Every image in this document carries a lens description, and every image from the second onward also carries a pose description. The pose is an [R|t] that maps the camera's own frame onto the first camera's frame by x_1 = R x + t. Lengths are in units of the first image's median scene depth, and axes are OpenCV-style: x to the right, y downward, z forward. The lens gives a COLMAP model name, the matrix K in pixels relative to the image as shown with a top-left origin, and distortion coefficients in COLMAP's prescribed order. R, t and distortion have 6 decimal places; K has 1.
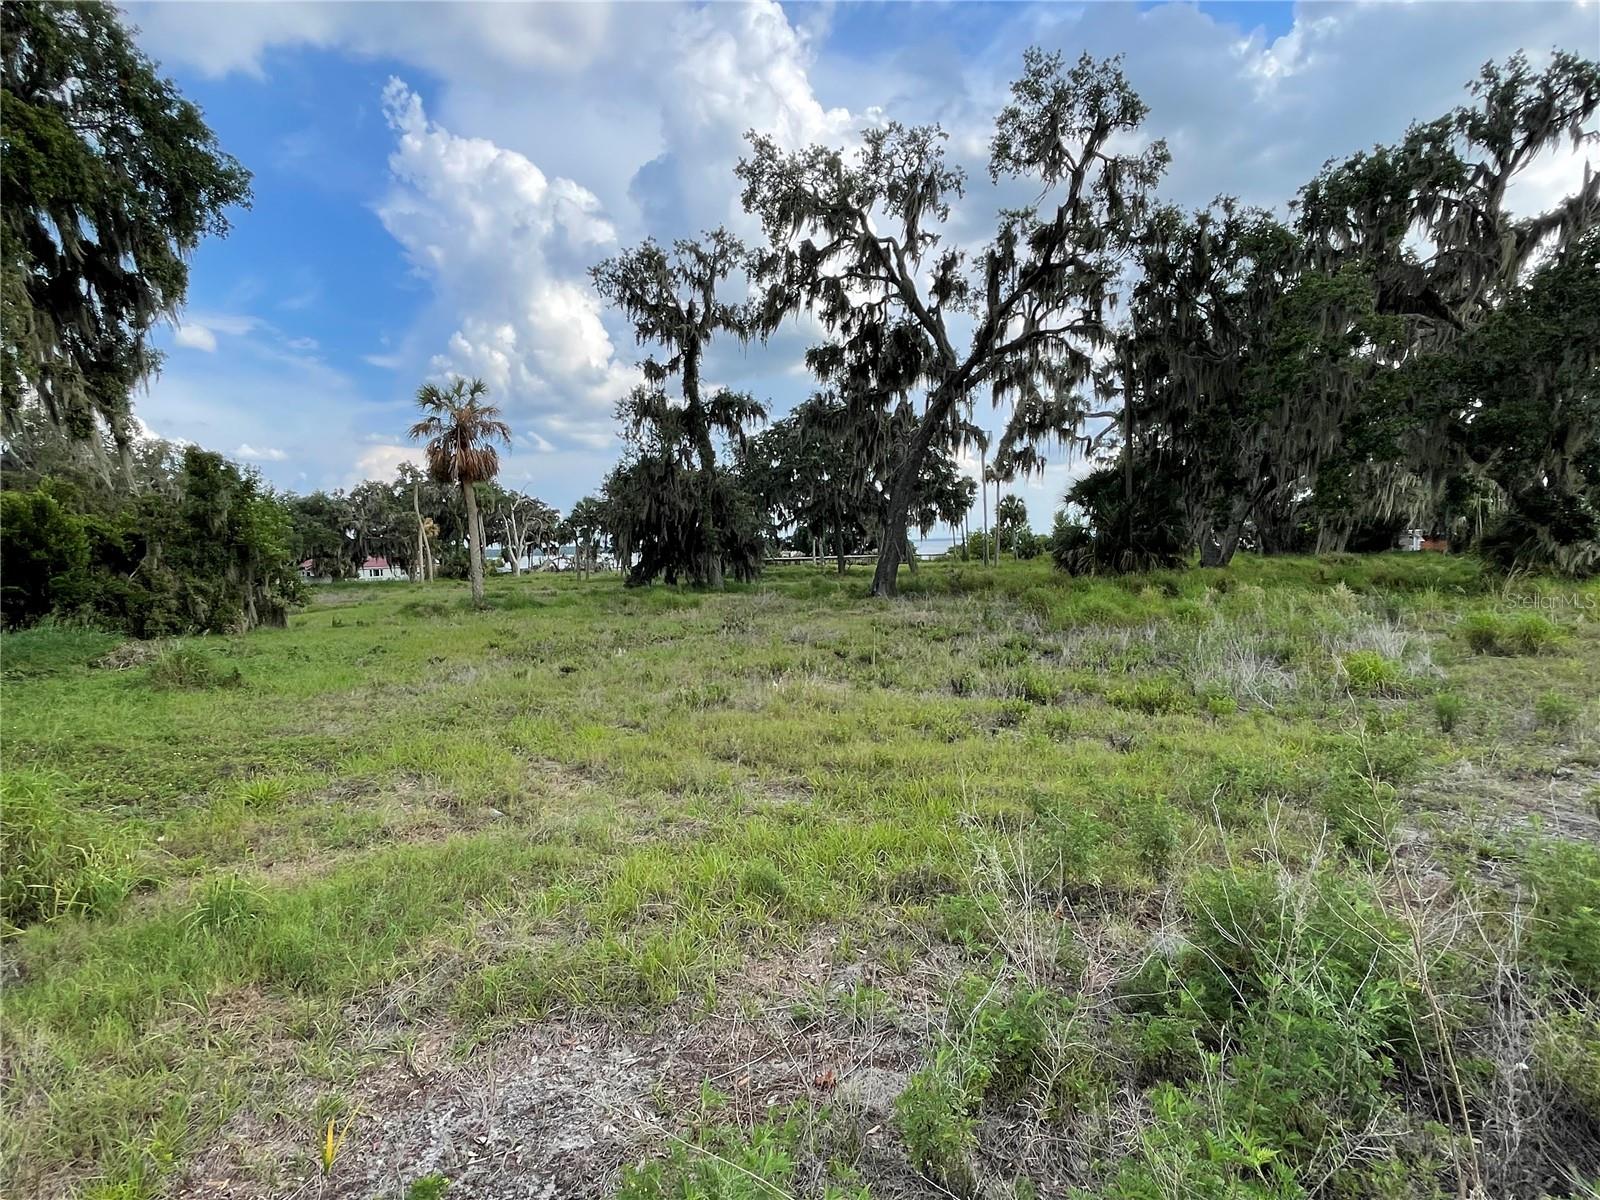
lens RADIAL K [[845.8, 0, 800.0], [0, 845.8, 600.0], [0, 0, 1]] dist [-0.011517, 0.000440]
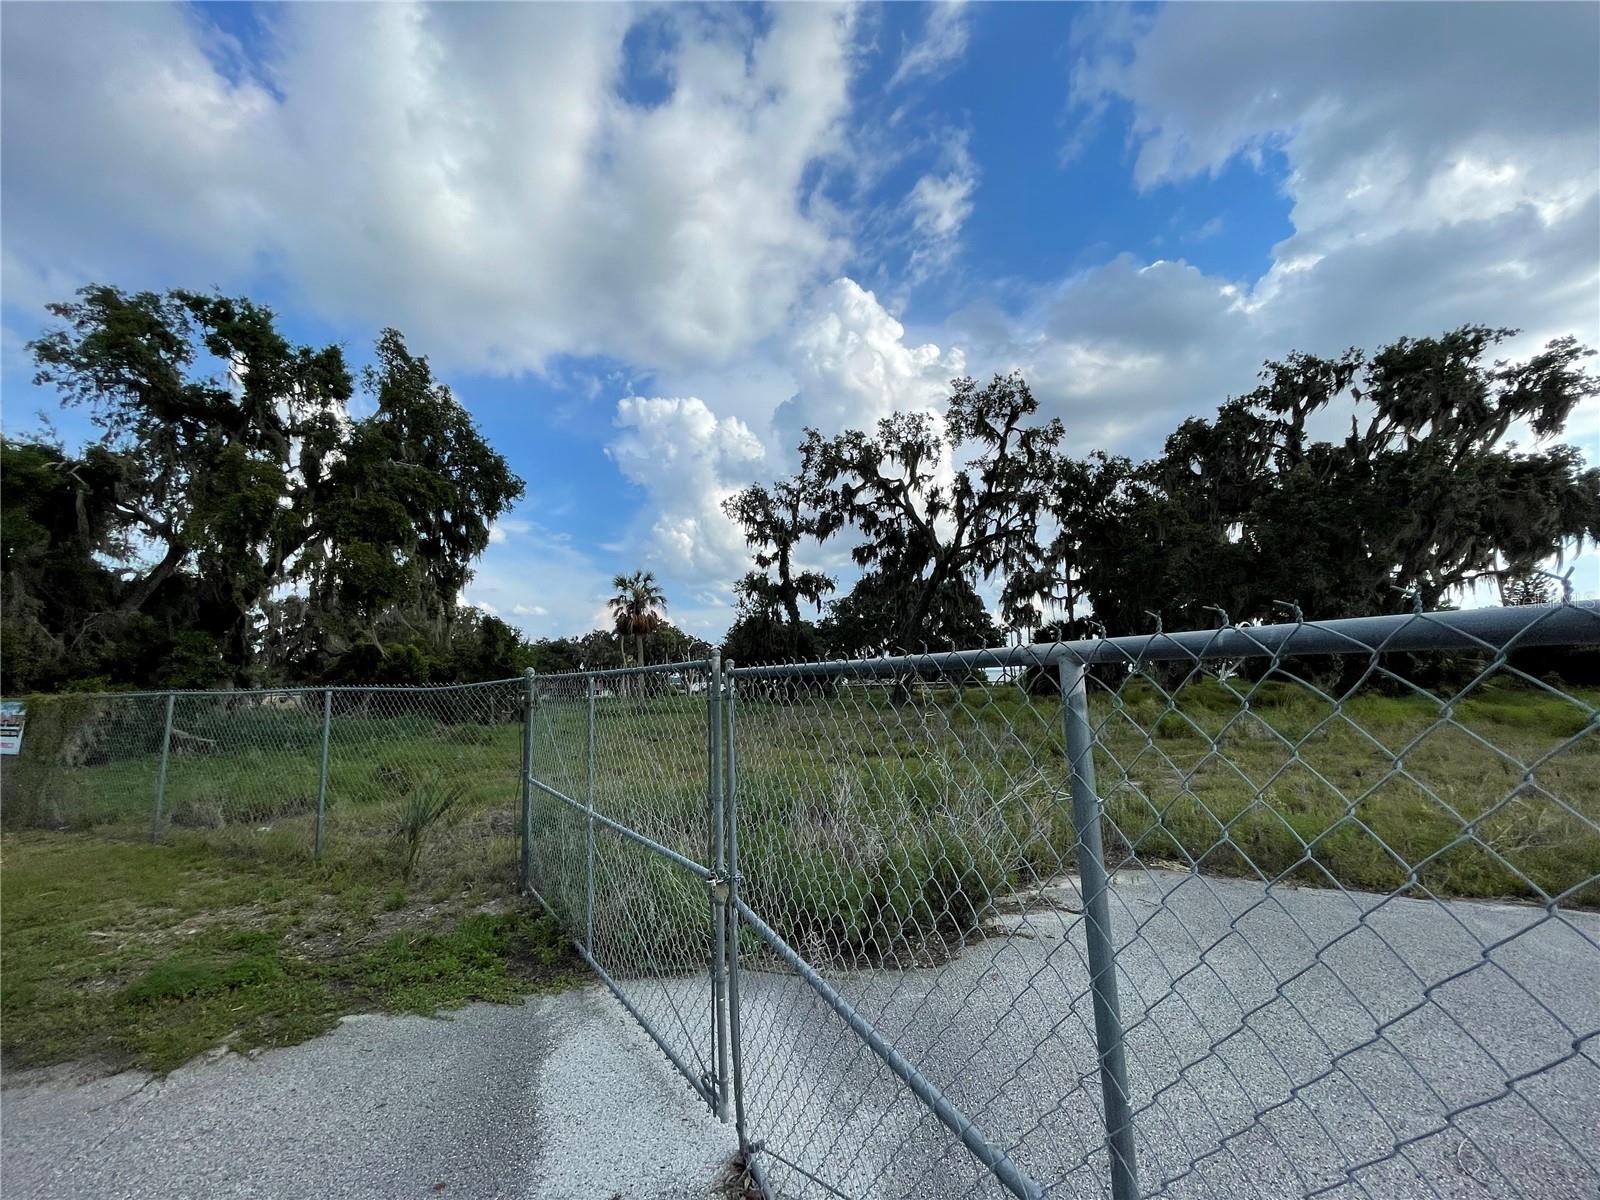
lens RADIAL K [[634.0, 0, 801.1], [0, 634.0, 598.9], [0, 0, 1]] dist [-0.000838, 0.000333]
pose [[0.987397, -0.018024, -0.157233, 0.103836], [-0.010966, 0.983314, -0.181583, 0.010849], [0.157882, 0.181019, 0.970724, -0.141265]]
